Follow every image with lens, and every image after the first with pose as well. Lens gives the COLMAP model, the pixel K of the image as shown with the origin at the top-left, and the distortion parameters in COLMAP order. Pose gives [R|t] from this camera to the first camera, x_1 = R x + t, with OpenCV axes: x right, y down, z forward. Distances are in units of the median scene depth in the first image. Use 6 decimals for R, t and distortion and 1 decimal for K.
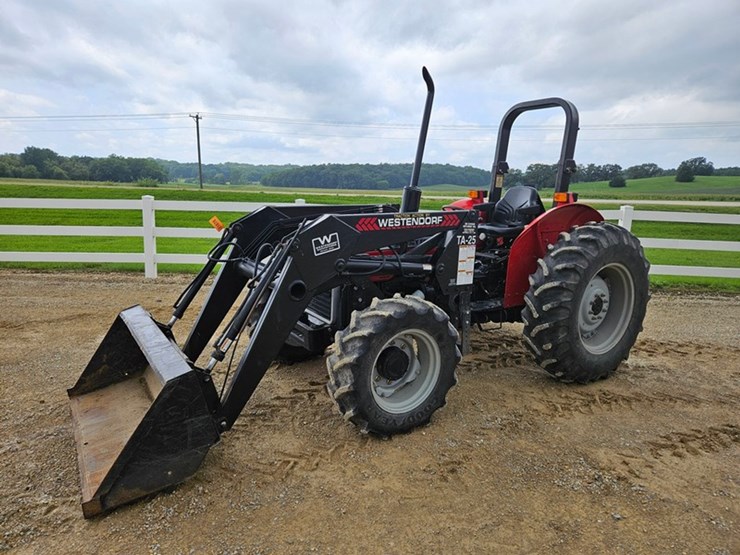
lens RADIAL K [[494.5, 0, 363.3], [0, 494.5, 276.6], [0, 0, 1]] dist [0.075641, -0.059964]
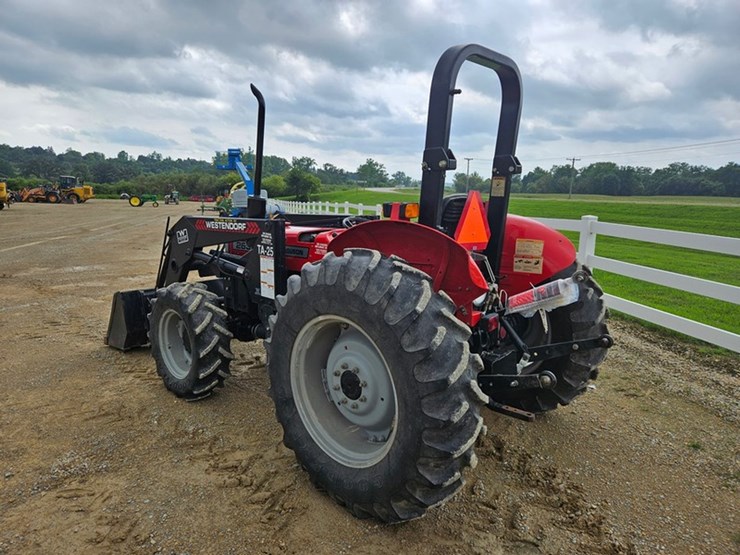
lens RADIAL K [[494.5, 0, 357.9], [0, 494.5, 276.3], [0, 0, 1]] dist [0.075641, -0.059964]
pose [[0.234554, 0.137862, -0.962278, 1.024848], [-0.179013, 0.979089, 0.096636, -0.130752], [0.955478, 0.149594, 0.254329, 0.823659]]
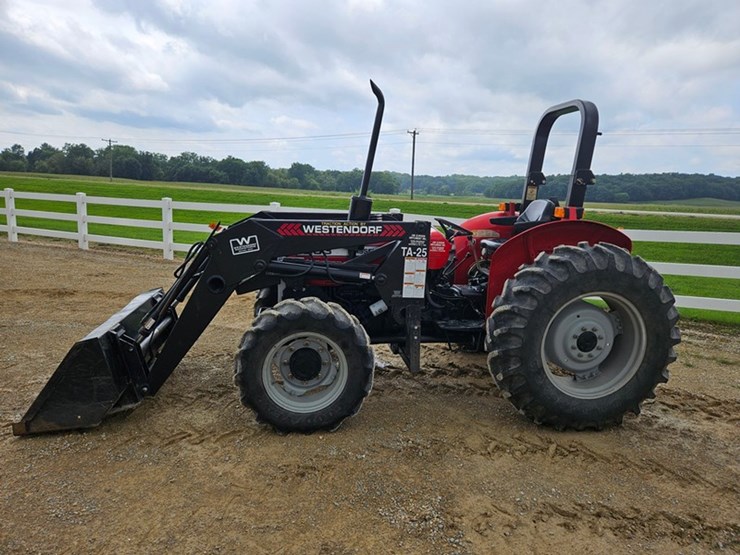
lens RADIAL K [[494.5, 0, 370.7], [0, 494.5, 267.8], [0, 0, 1]] dist [0.075641, -0.059964]
pose [[0.910352, 0.077045, -0.406599, 0.463238], [-0.092919, 0.995484, -0.019409, -0.014443], [0.403267, 0.055450, 0.913401, 0.073419]]
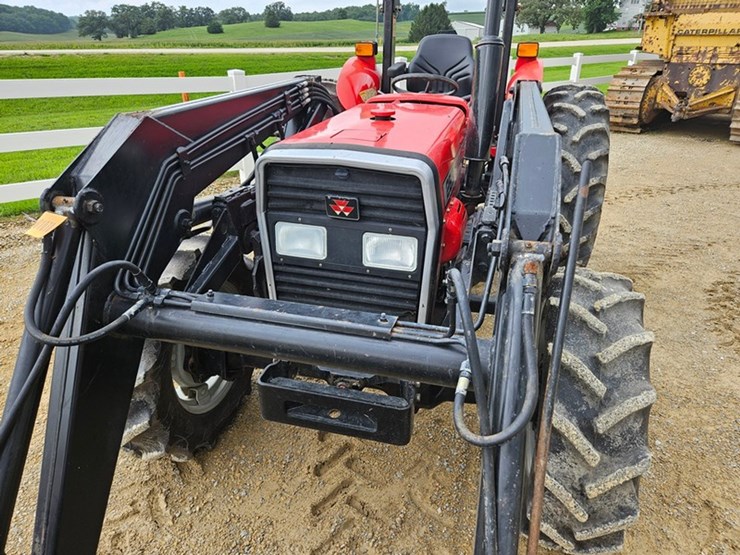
lens RADIAL K [[494.5, 0, 375.0], [0, 494.5, 275.3], [0, 0, 1]] dist [0.075641, -0.059964]
pose [[0.730959, -0.314984, 0.605379, -0.291025], [0.142695, 0.938043, 0.315776, -0.116919], [-0.667336, -0.144435, 0.730617, 0.592524]]
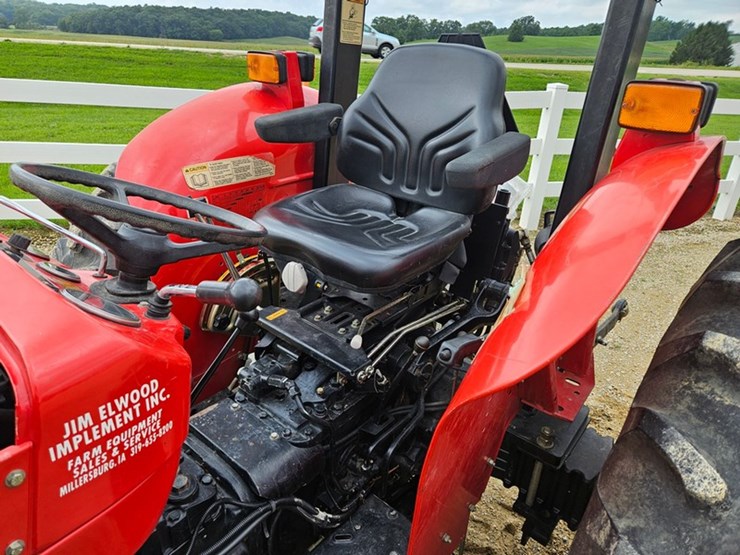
lens RADIAL K [[494.5, 0, 358.7], [0, 494.5, 270.8], [0, 0, 1]] dist [0.075641, -0.059964]
pose [[0.958595, -0.098020, 0.267372, 0.225026], [0.028155, 0.966917, 0.253532, -0.152312], [-0.283378, -0.235507, 0.929641, 0.845772]]
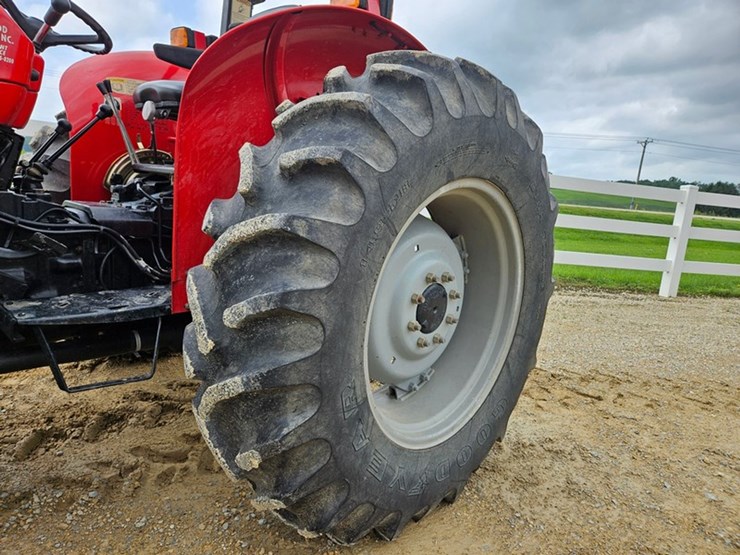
lens RADIAL K [[494.5, 0, 362.5], [0, 494.5, 274.7], [0, 0, 1]] dist [0.075641, -0.059964]
pose [[0.971317, 0.021081, 0.236853, 0.331954], [-0.021845, 0.999761, 0.000601, 0.035744], [-0.236784, -0.005758, 0.971545, 0.664529]]
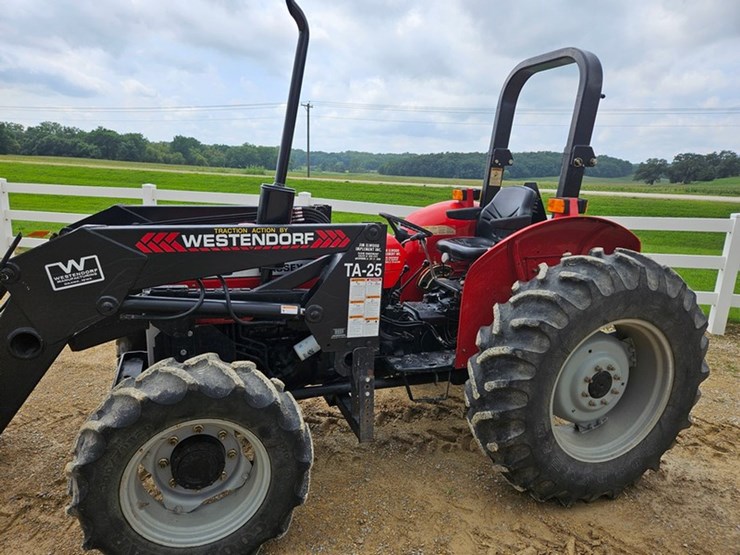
lens RADIAL K [[494.5, 0, 363.4], [0, 494.5, 281.8], [0, 0, 1]] dist [0.075641, -0.059964]
pose [[0.972984, 0.065736, -0.221315, 0.308264], [-0.058781, 0.997552, 0.037872, -0.072586], [0.223263, -0.023840, 0.974467, 0.332039]]
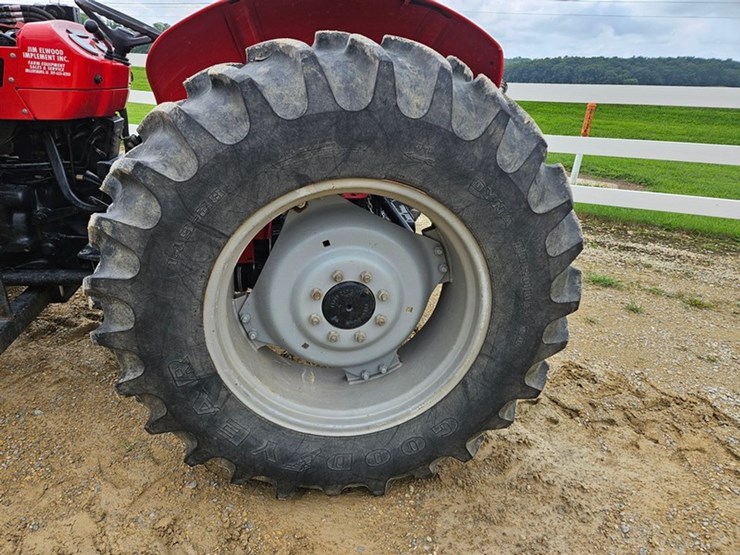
lens RADIAL K [[494.5, 0, 360.8], [0, 494.5, 275.0], [0, 0, 1]] dist [0.075641, -0.059964]
pose [[0.907962, 0.182600, -0.377177, 0.590408], [-0.109604, 0.972219, 0.206828, -0.031407], [0.404465, -0.146452, 0.902751, 0.694306]]
